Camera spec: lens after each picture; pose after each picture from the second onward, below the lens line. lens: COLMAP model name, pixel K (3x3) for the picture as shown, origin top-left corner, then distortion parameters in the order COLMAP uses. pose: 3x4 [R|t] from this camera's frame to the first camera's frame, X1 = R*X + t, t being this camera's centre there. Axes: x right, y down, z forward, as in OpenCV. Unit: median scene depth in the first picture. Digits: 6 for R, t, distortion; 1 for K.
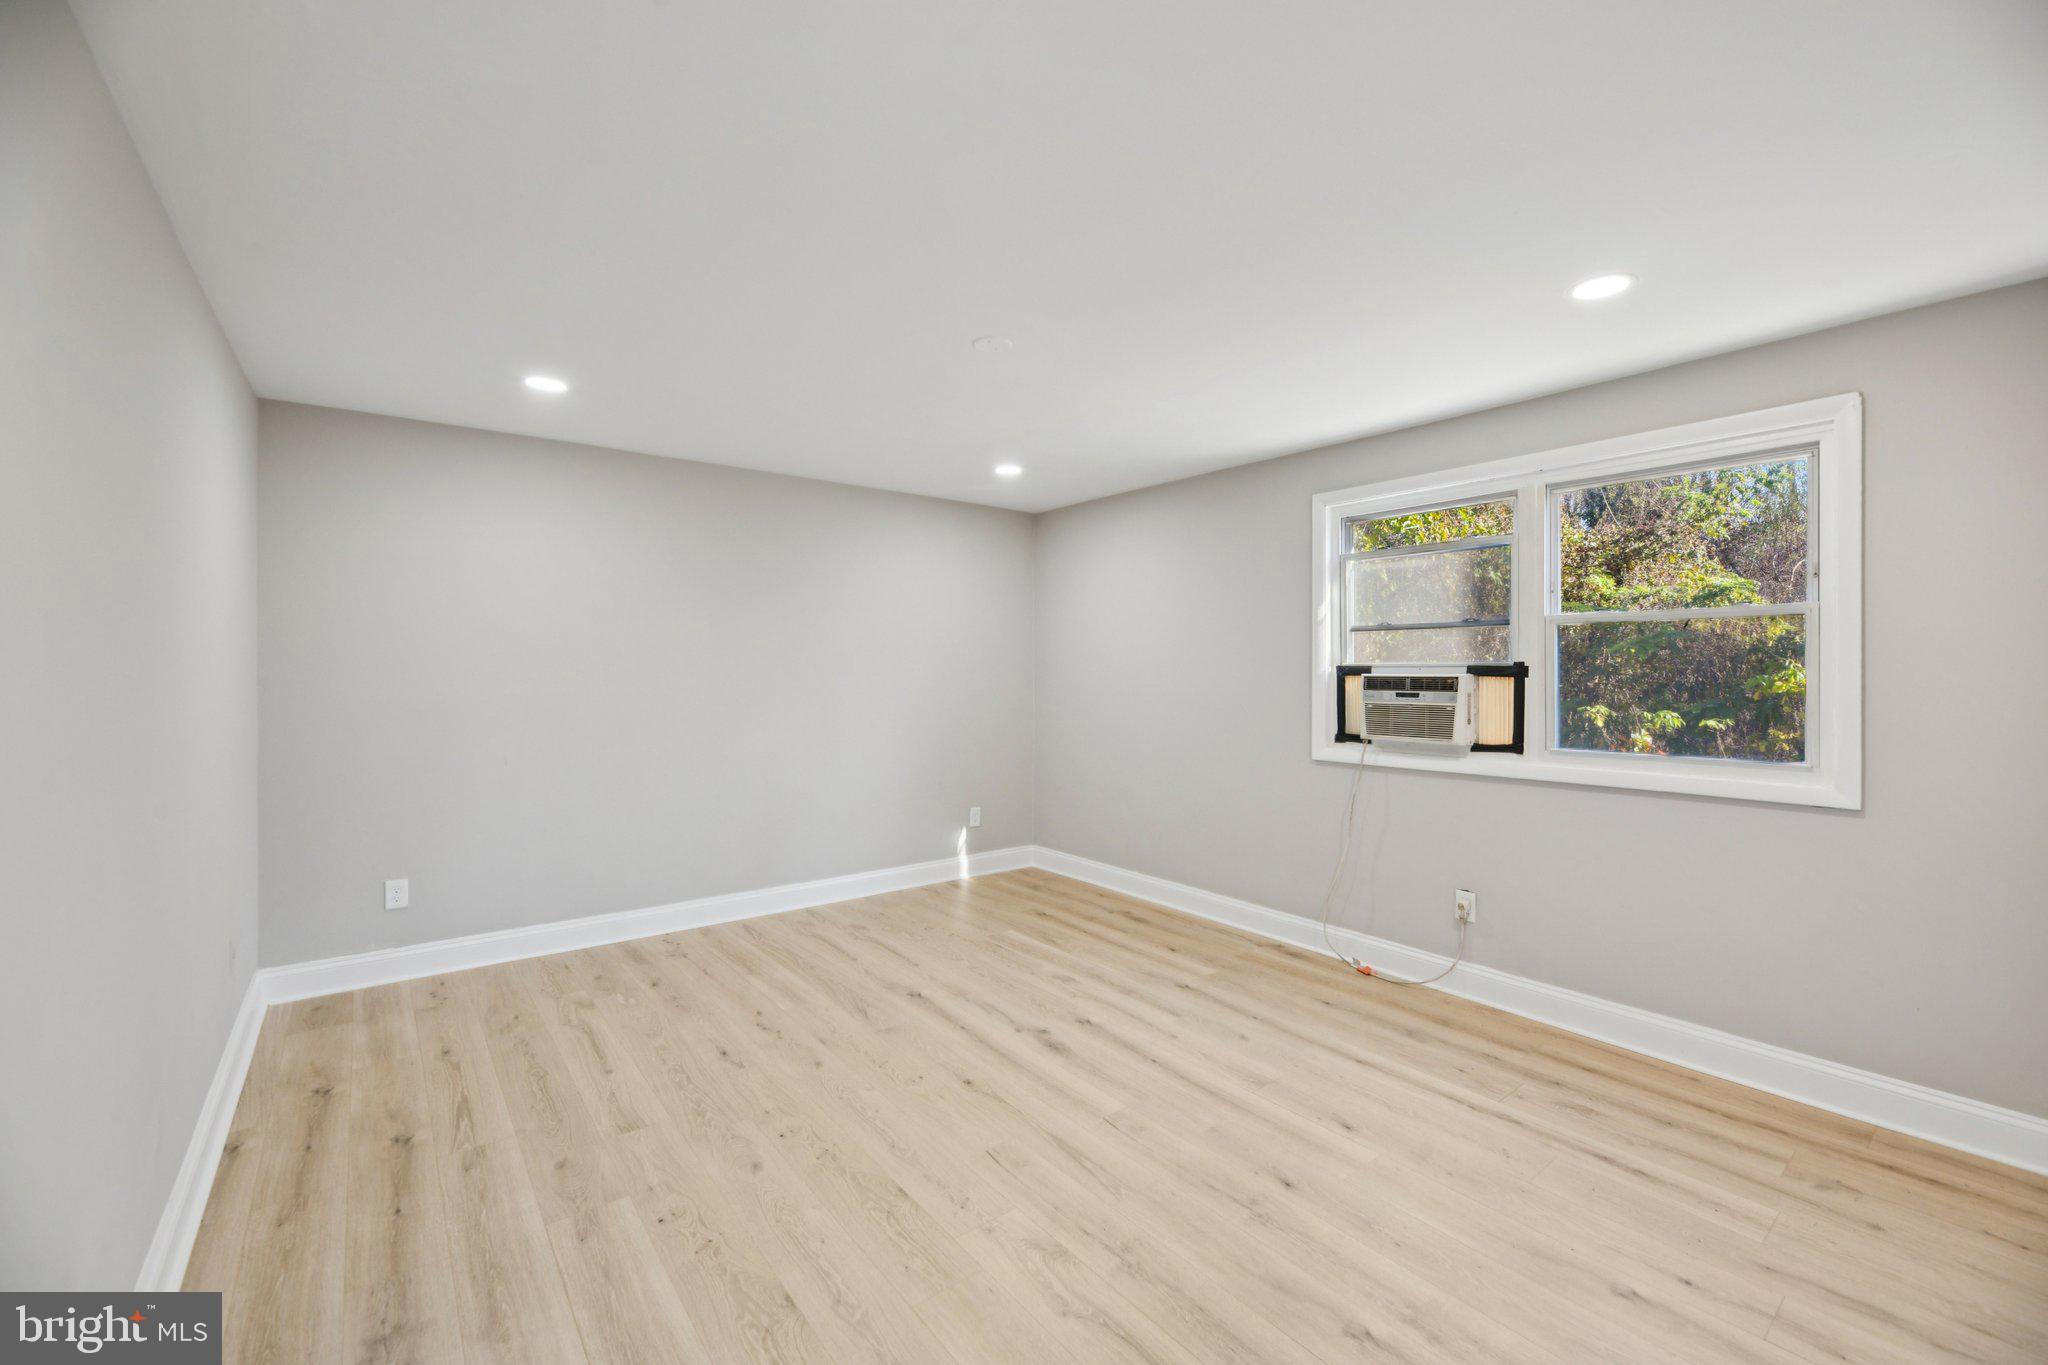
lens RADIAL K [[827.1, 0, 1032.1], [0, 827.1, 667.4], [0, 0, 1]] dist [0.001454, -0.004119]
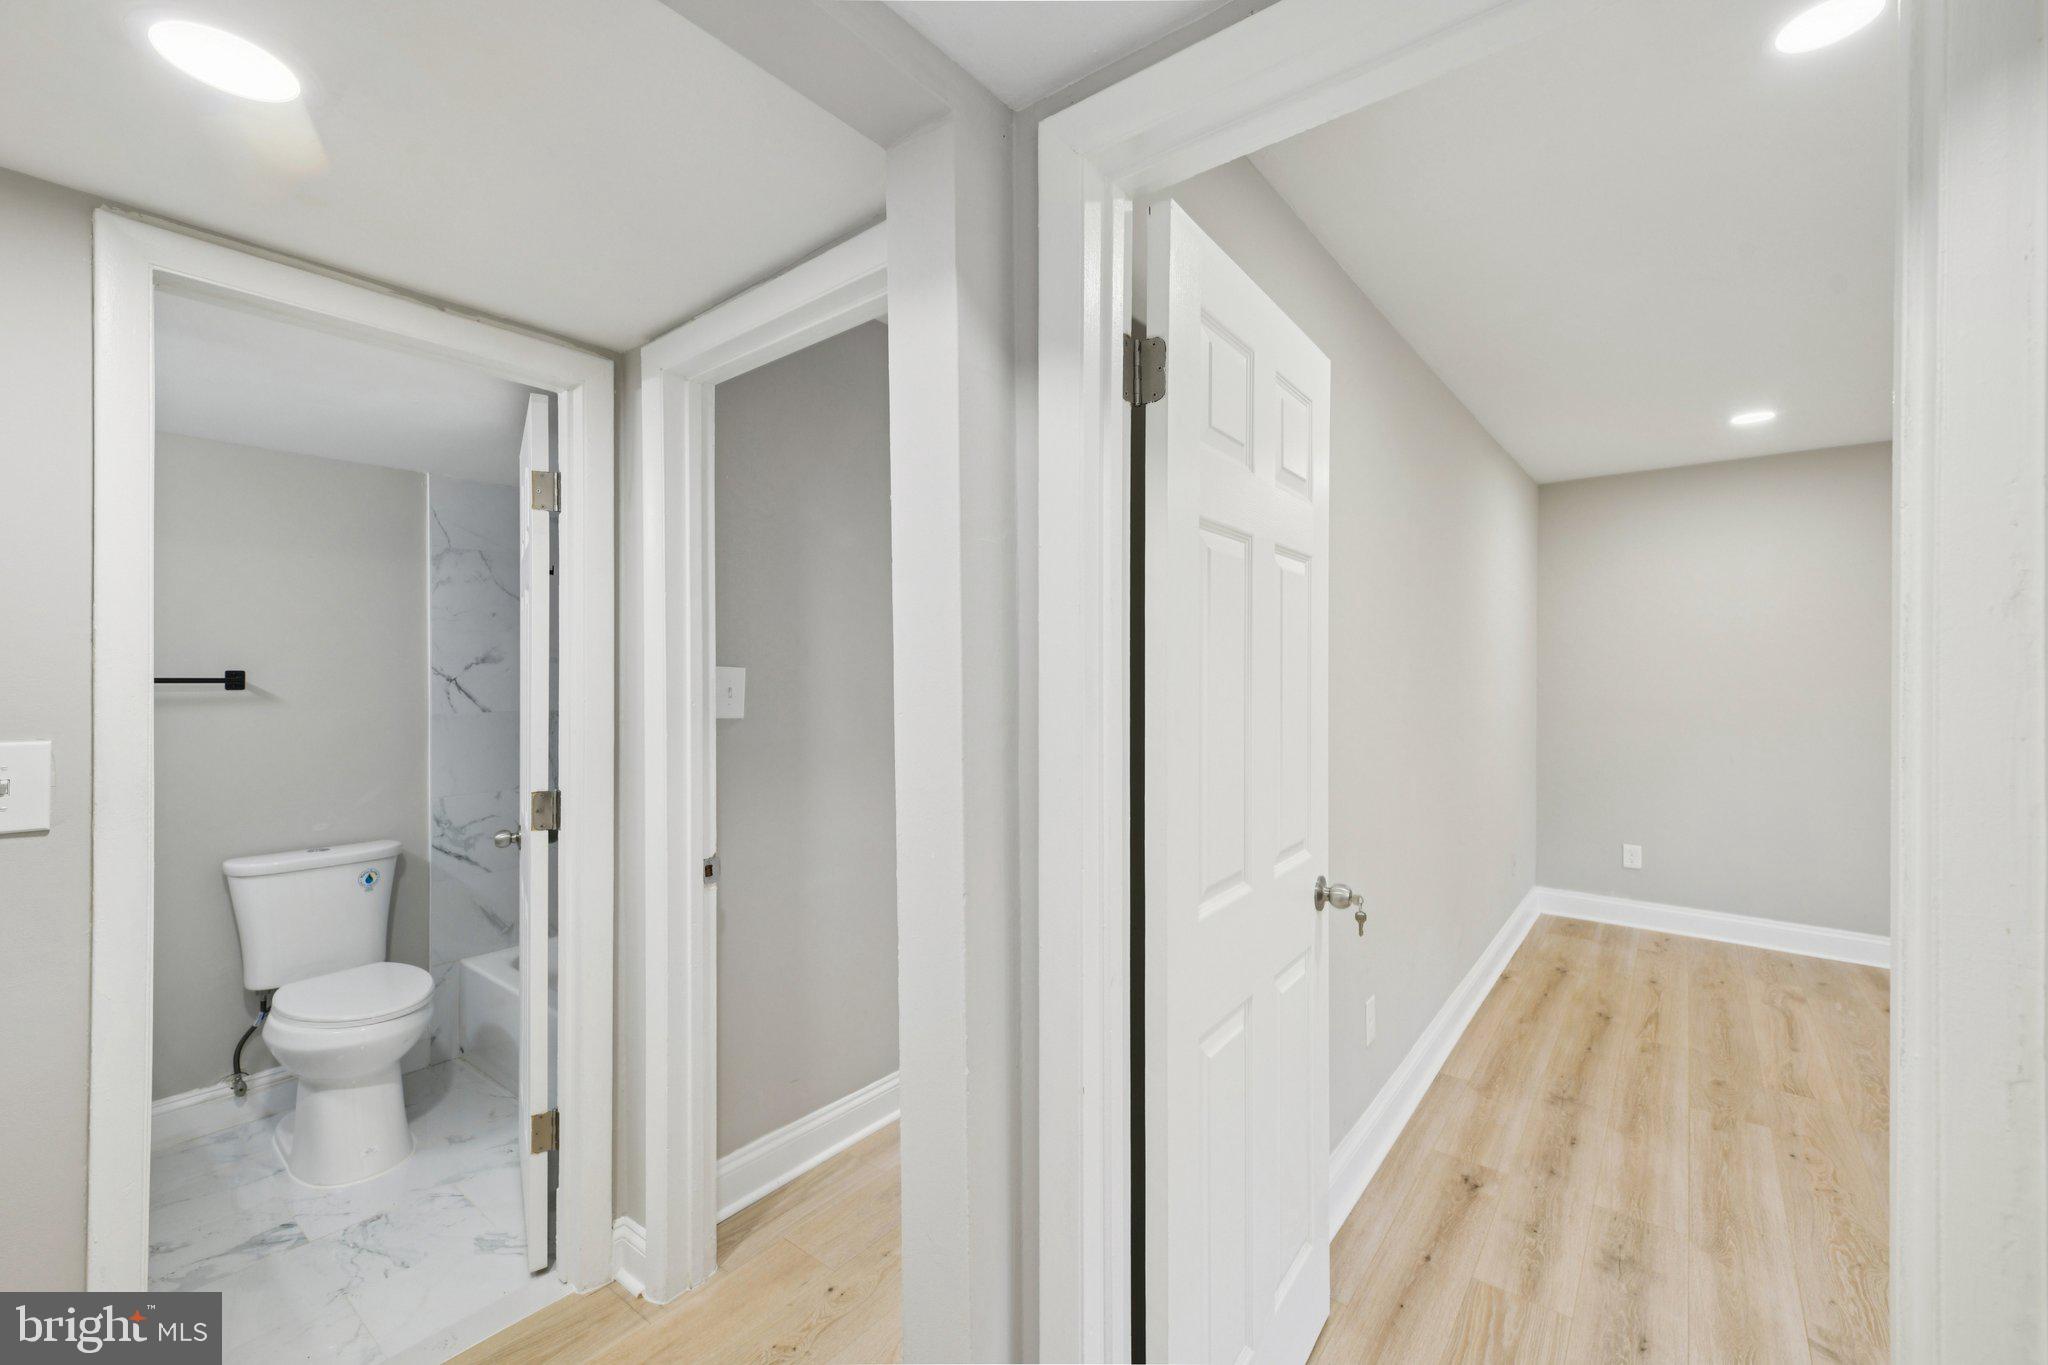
lens RADIAL K [[842.9, 0, 1029.3], [0, 842.9, 673.4], [0, 0, 1]] dist [0.010226, -0.000319]
pose [[0.229562, -0.001722, -0.973292, 0.298268], [0.000372, 0.999999, -0.001682, 0.002194], [0.973294, 0.000024, 0.229563, -0.194972]]
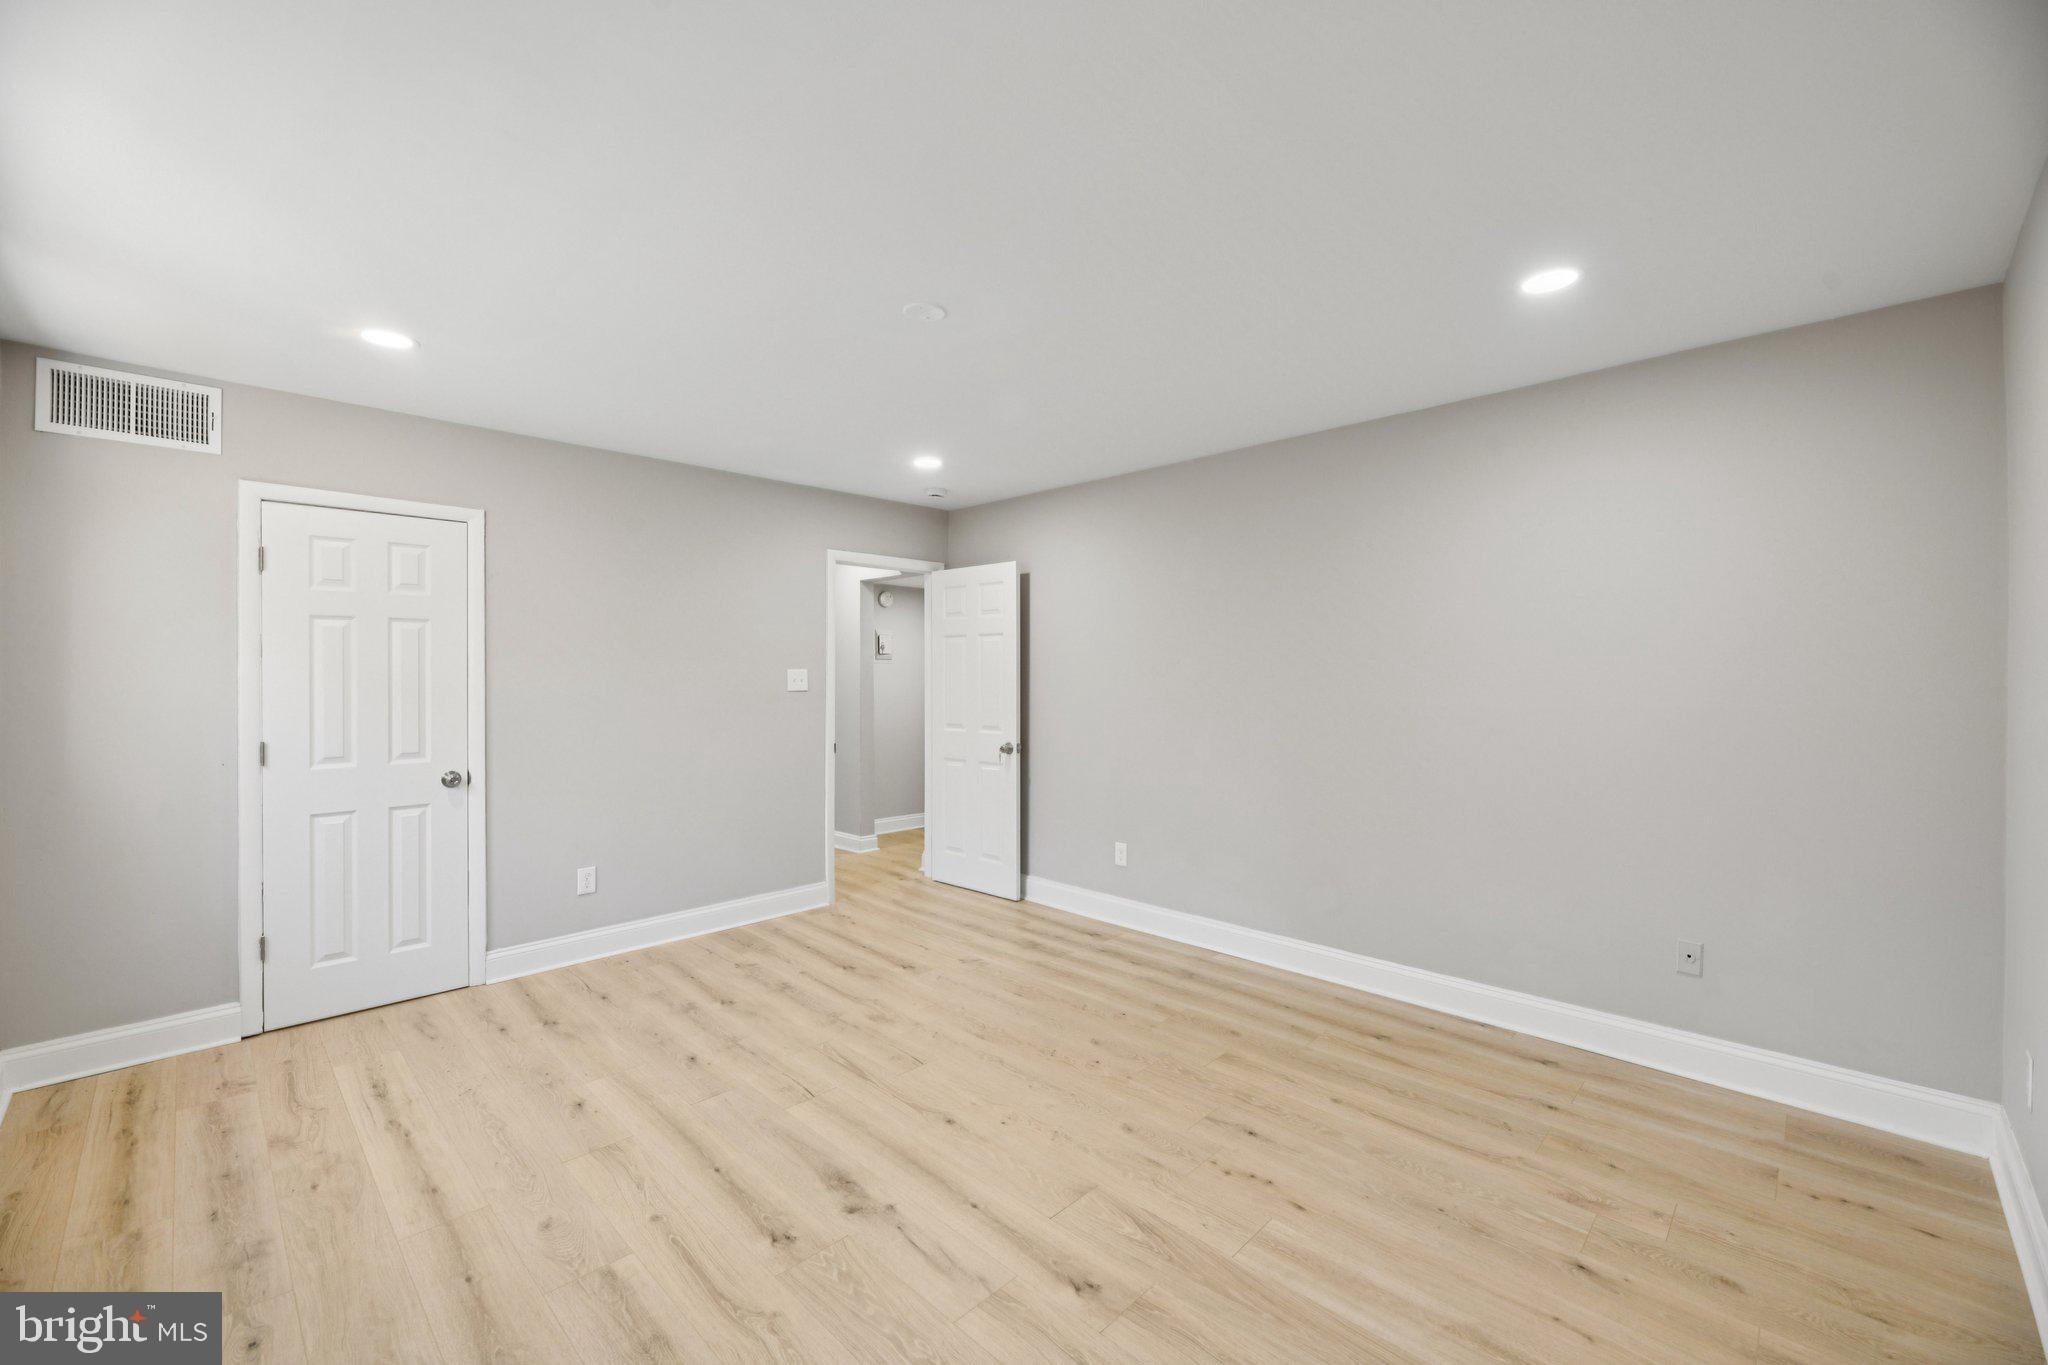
lens RADIAL K [[832.6, 0, 1024.0], [0, 832.6, 682.5], [0, 0, 1]] dist [-0.001706, -0.000573]
pose [[-0.993341, -0.000902, -0.115208, -0.045908], [-0.002062, 0.999948, 0.009954, 0.006003], [0.115193, 0.010125, -0.993292, 1.679214]]
